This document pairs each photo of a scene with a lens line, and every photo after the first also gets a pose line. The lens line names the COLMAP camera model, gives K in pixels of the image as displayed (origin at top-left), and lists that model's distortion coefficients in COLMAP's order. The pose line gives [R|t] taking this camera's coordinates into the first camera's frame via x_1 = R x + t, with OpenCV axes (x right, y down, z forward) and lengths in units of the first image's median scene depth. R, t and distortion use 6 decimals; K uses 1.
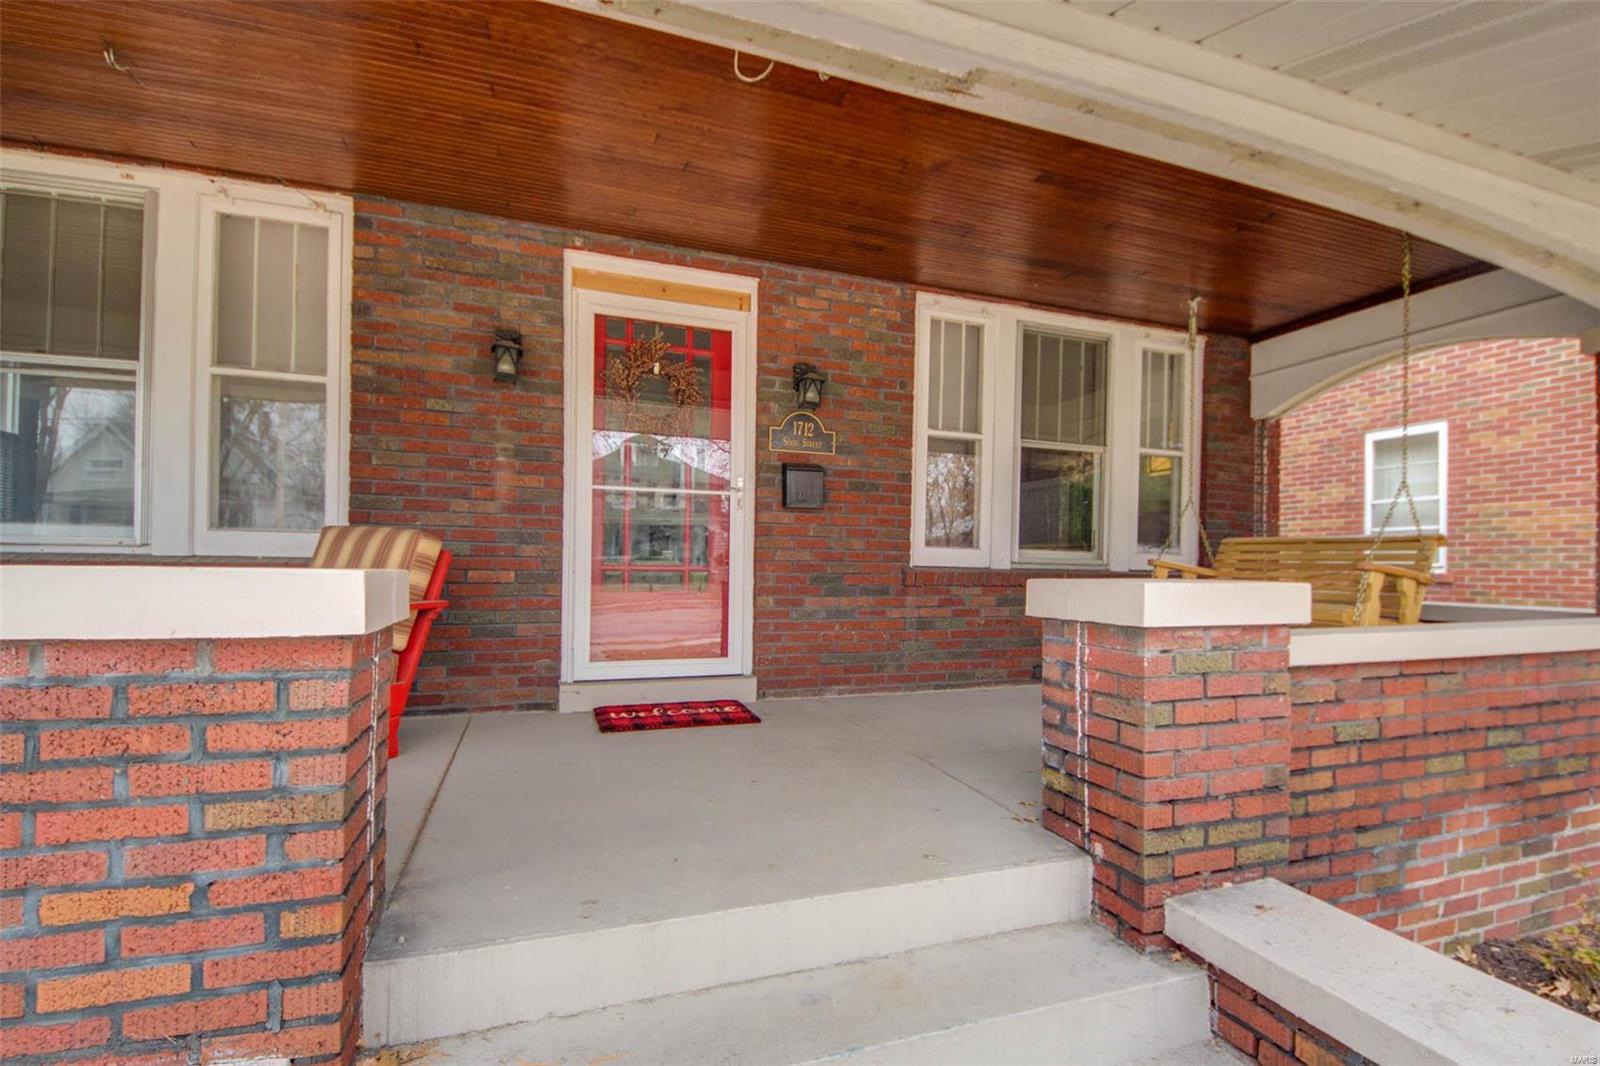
lens RADIAL K [[734.1, 0, 801.4], [0, 734.1, 549.6], [0, 0, 1]] dist [0.002584, -0.003100]
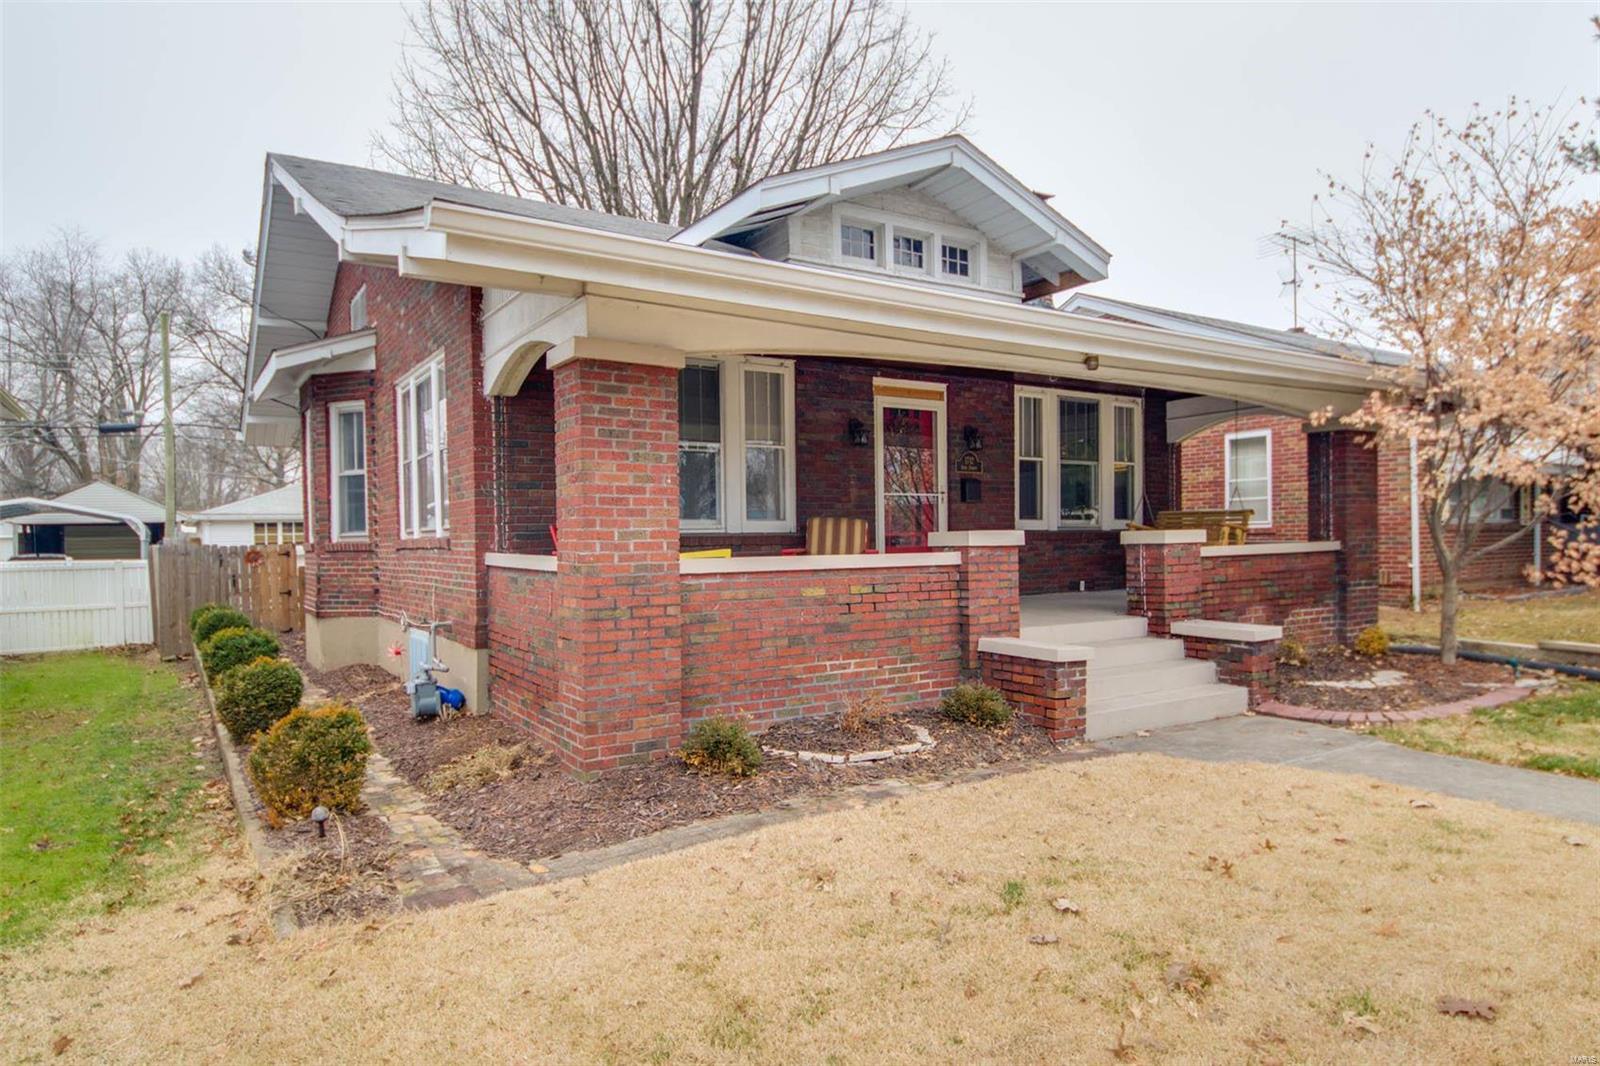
lens RADIAL K [[914.6, 0, 799.0], [0, 914.6, 535.0], [0, 0, 1]] dist [0.004606, 0.001385]
pose [[0.976998, -0.026700, 0.211570, -1.074166], [0.022399, 0.999491, 0.022697, -0.035370], [-0.212068, -0.017436, 0.977099, -1.436510]]
